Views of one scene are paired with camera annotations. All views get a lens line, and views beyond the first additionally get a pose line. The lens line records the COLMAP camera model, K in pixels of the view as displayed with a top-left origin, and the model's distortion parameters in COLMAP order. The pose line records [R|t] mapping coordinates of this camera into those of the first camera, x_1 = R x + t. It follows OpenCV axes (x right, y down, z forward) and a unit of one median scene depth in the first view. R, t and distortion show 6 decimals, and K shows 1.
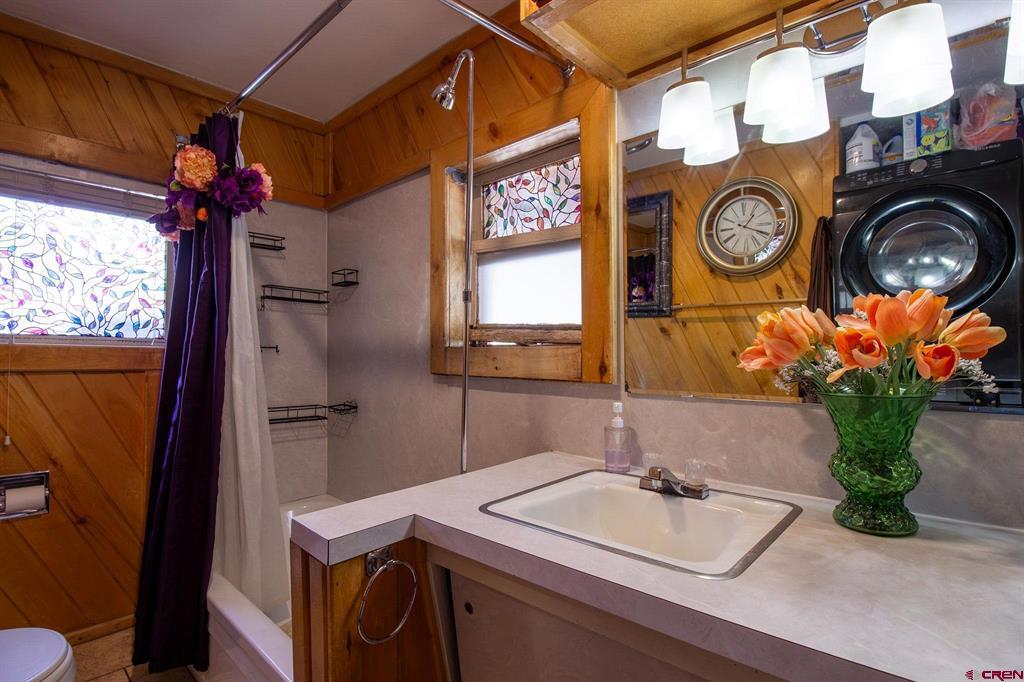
lens RADIAL K [[493.0, 0, 534.9], [0, 493.0, 353.0], [0, 0, 1]] dist [-0.002182, -0.014223]
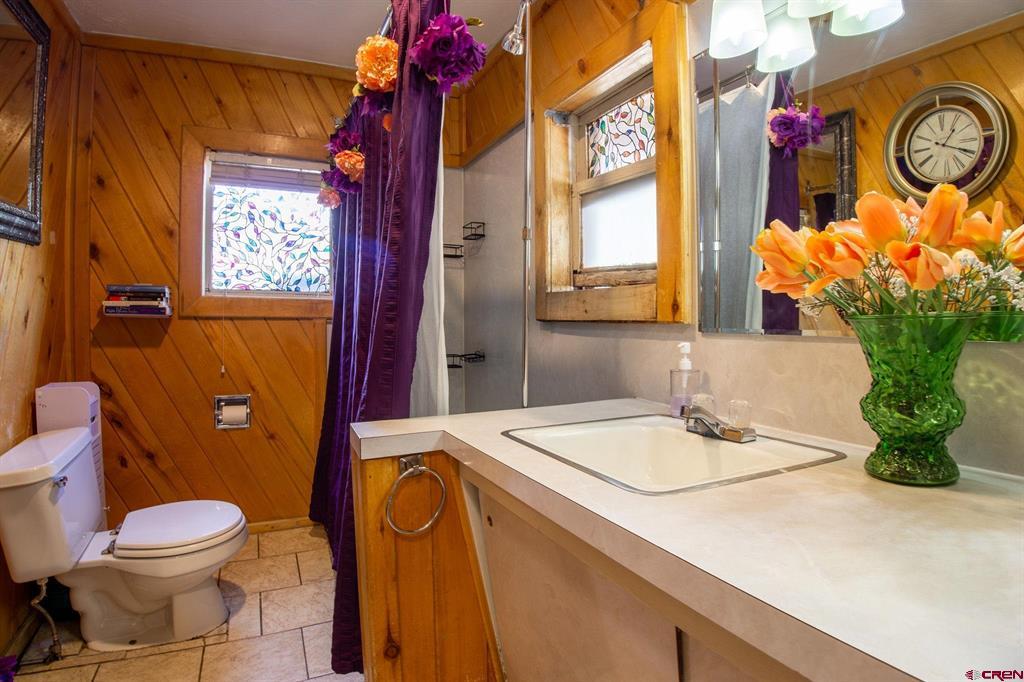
lens RADIAL K [[546.4, 0, 532.3], [0, 546.4, 337.5], [0, 0, 1]] dist [-0.093635, 0.001055]
pose [[0.927295, 0.010084, -0.374197, 0.214878], [0.003212, 0.999386, 0.034892, 0.042263], [0.374319, -0.033557, 0.926693, -0.025360]]
